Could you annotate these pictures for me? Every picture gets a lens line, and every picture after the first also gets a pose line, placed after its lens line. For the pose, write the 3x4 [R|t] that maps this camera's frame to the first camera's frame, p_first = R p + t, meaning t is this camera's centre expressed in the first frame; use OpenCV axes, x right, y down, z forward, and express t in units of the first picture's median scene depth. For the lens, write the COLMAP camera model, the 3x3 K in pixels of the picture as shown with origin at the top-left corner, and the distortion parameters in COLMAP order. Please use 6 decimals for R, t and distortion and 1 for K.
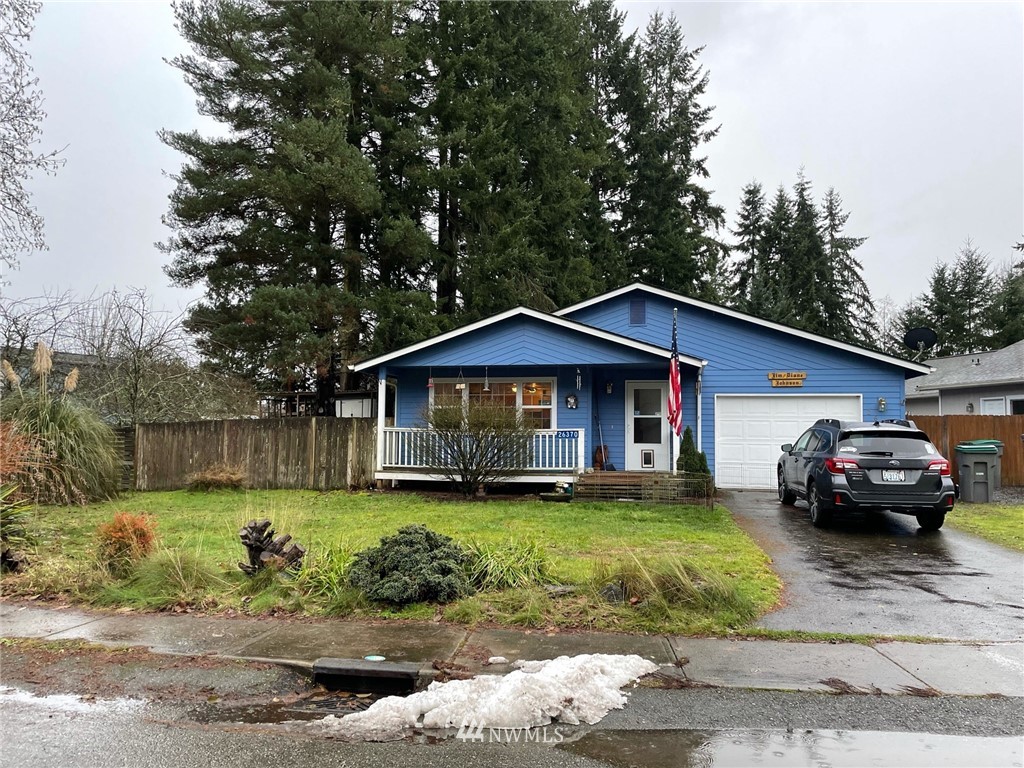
lens RADIAL K [[776.3, 0, 532.5], [0, 776.3, 382.4], [0, 0, 1]] dist [0.081164, -0.114840]
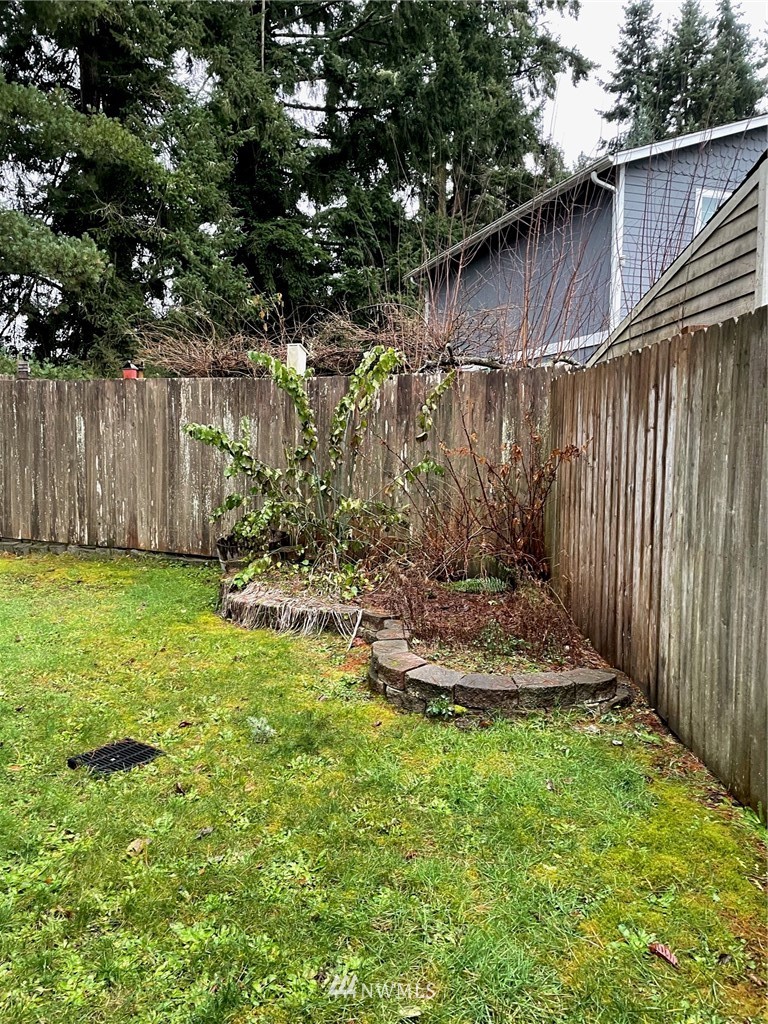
lens RADIAL K [[776.3, 0, 378.0], [0, 776.3, 529.2], [0, 0, 1]] dist [0.081164, -0.114840]
pose [[0.999251, -0.011988, -0.036785, 0.111053], [0.018226, 0.984532, 0.174256, 0.026314], [0.034127, -0.174796, 0.984013, 0.376812]]
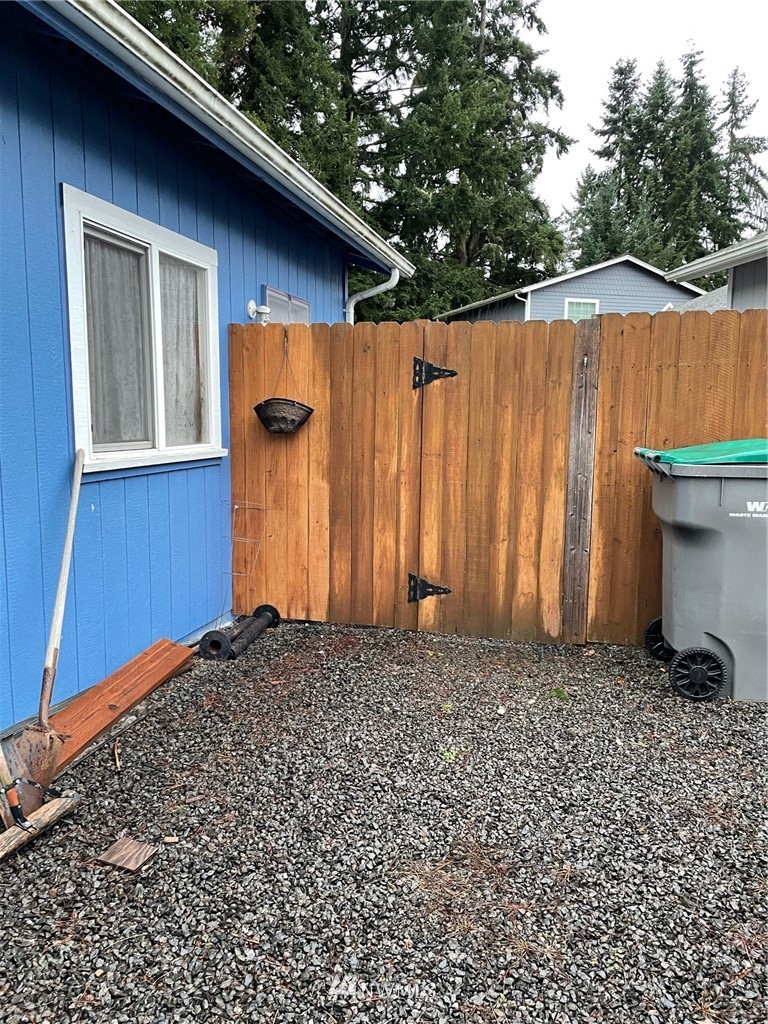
lens RADIAL K [[776.3, 0, 378.0], [0, 776.3, 529.2], [0, 0, 1]] dist [0.081164, -0.114840]
pose [[0.997152, 0.006293, -0.075152, 0.113925], [0.010178, 0.976166, 0.216784, 0.011936], [0.074725, -0.216932, 0.973322, 0.185480]]
